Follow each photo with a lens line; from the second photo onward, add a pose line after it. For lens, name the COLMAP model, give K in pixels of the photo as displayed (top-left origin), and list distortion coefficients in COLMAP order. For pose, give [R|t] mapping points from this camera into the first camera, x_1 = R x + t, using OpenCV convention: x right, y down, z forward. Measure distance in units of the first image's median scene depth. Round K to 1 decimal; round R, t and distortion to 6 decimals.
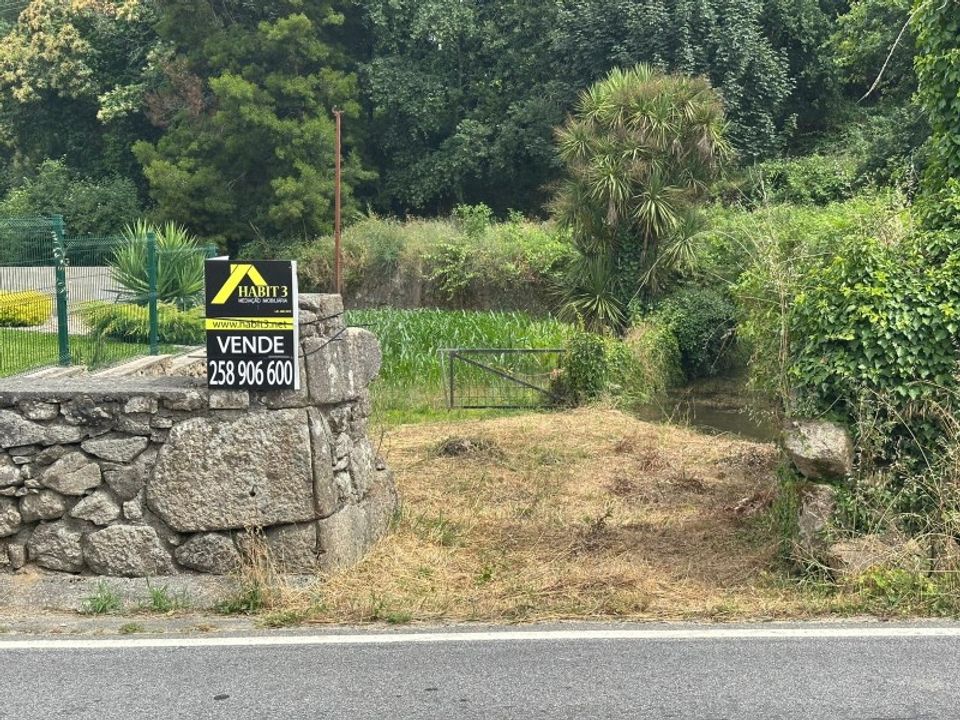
lens RADIAL K [[1406.6, 0, 480.0], [0, 1406.6, 360.0], [0, 0, 1]] dist [0.198644, -0.449472]
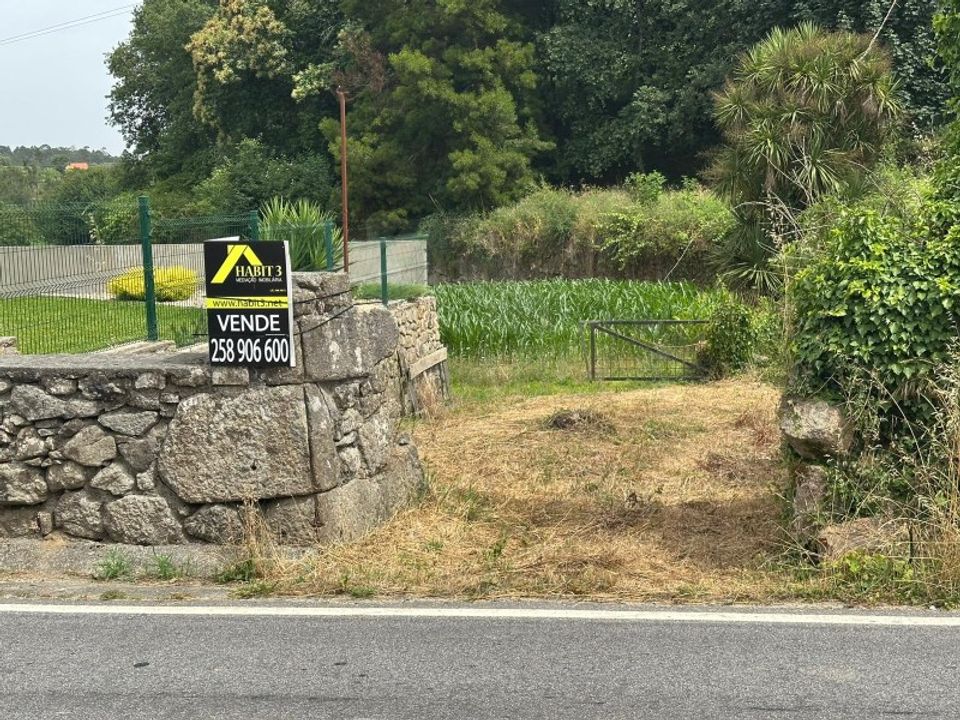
lens RADIAL K [[1406.6, 0, 480.0], [0, 1406.6, 360.0], [0, 0, 1]] dist [0.198644, -0.449472]
pose [[0.987506, 0.000750, -0.157580, 0.160328], [0.002748, 0.999755, 0.021976, -0.005811], [0.157558, -0.022135, 0.987262, 0.009776]]
